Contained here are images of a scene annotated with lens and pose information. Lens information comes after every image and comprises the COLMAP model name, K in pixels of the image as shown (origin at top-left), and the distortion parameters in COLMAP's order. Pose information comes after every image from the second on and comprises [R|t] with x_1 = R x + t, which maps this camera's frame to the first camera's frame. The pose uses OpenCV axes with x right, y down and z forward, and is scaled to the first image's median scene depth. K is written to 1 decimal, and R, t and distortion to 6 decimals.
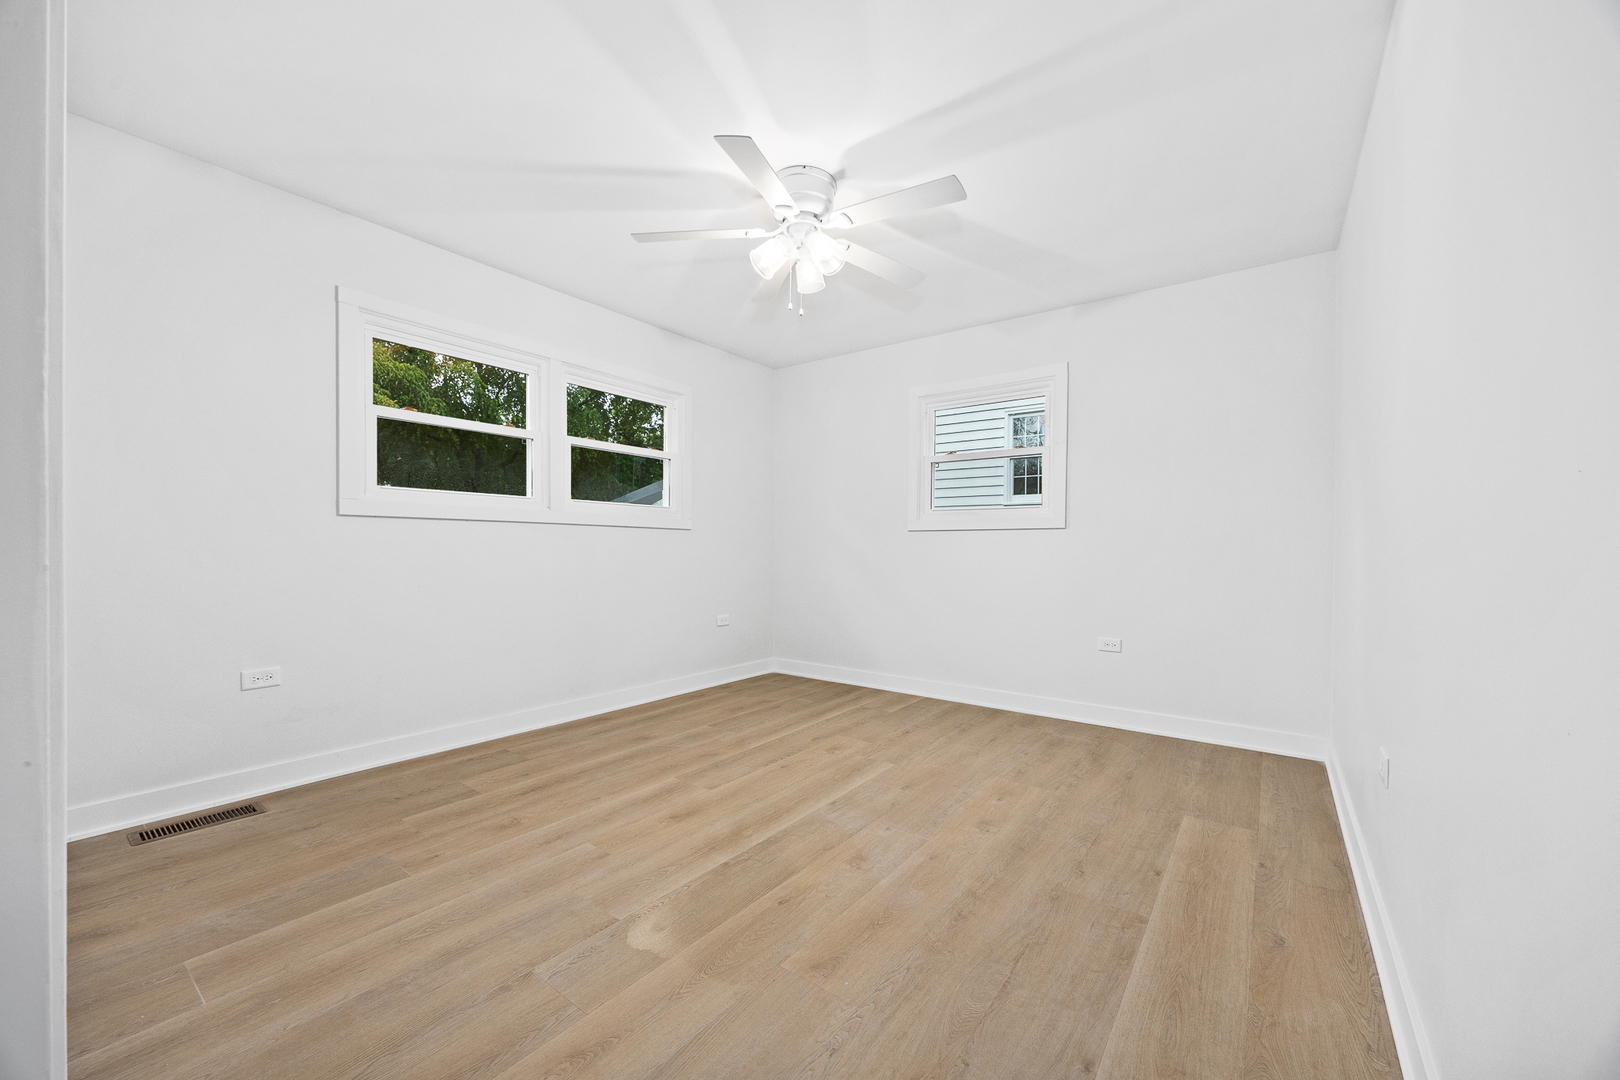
lens RADIAL K [[619.2, 0, 813.6], [0, 619.2, 544.6], [0, 0, 1]] dist [0.001051, 0.000073]
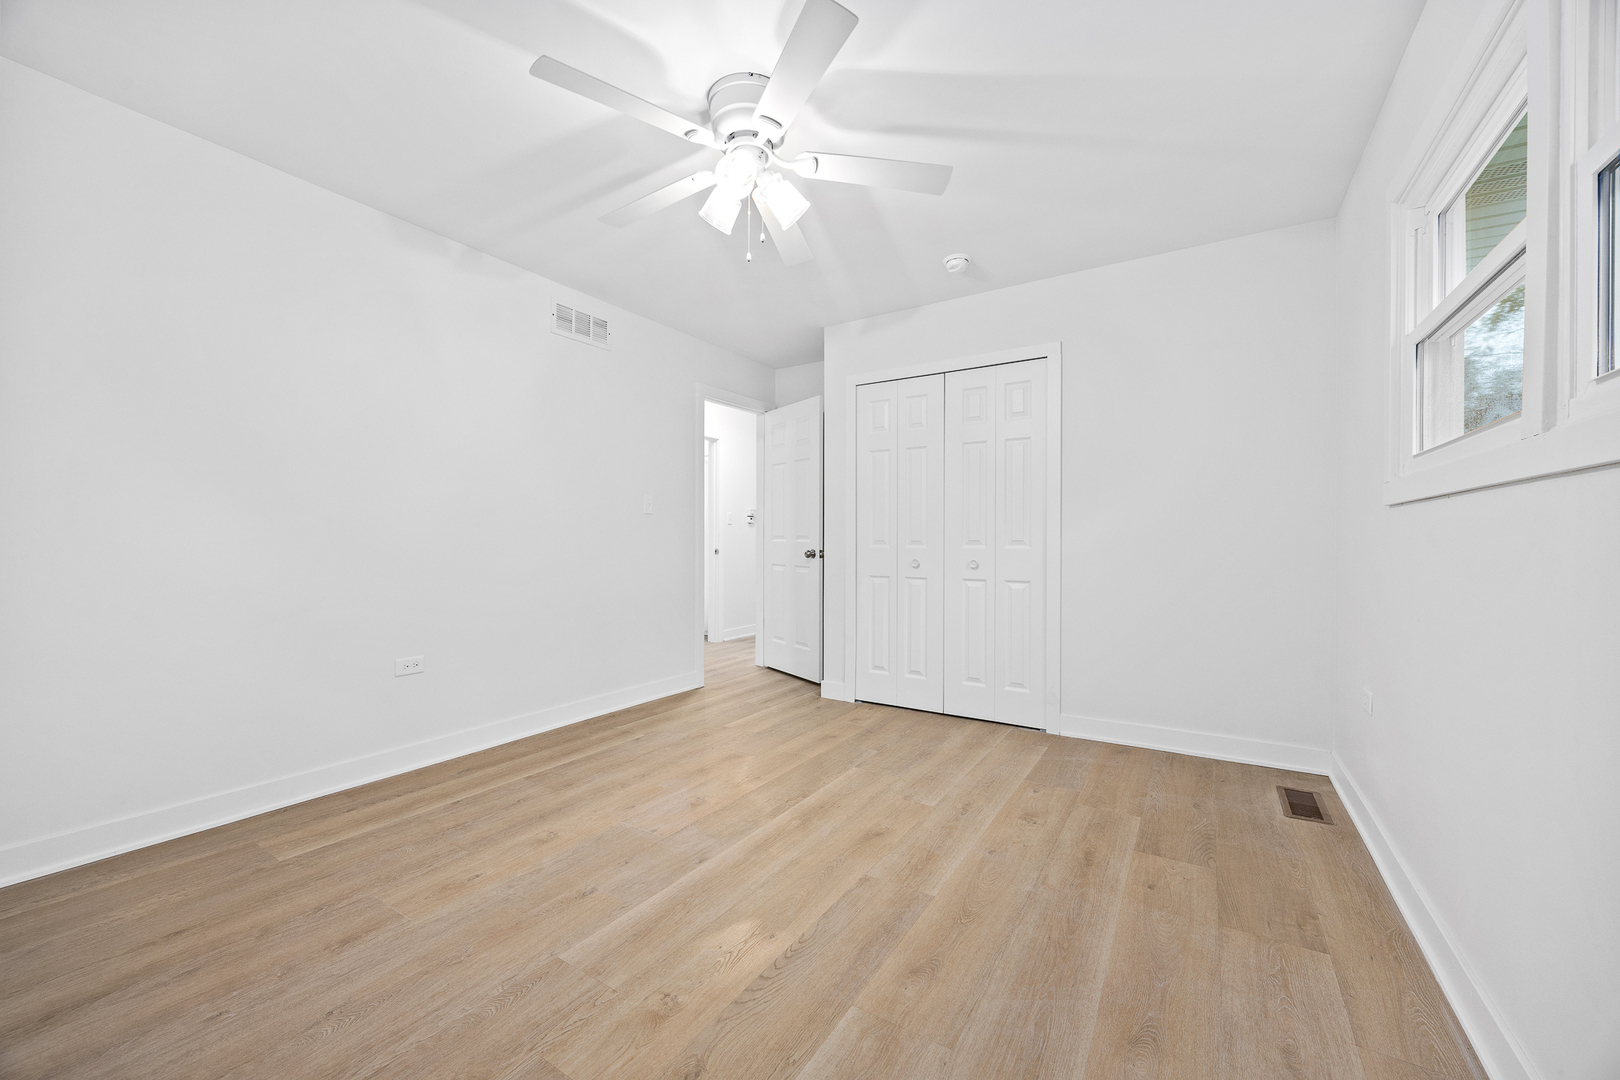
lens RADIAL K [[619.2, 0, 813.6], [0, 619.2, 544.6], [0, 0, 1]] dist [0.001051, 0.000073]
pose [[-0.997189, -0.009254, -0.074350, -0.053417], [-0.009343, 0.999956, 0.000854, 0.003193], [0.074339, 0.001546, -0.997232, 1.934252]]
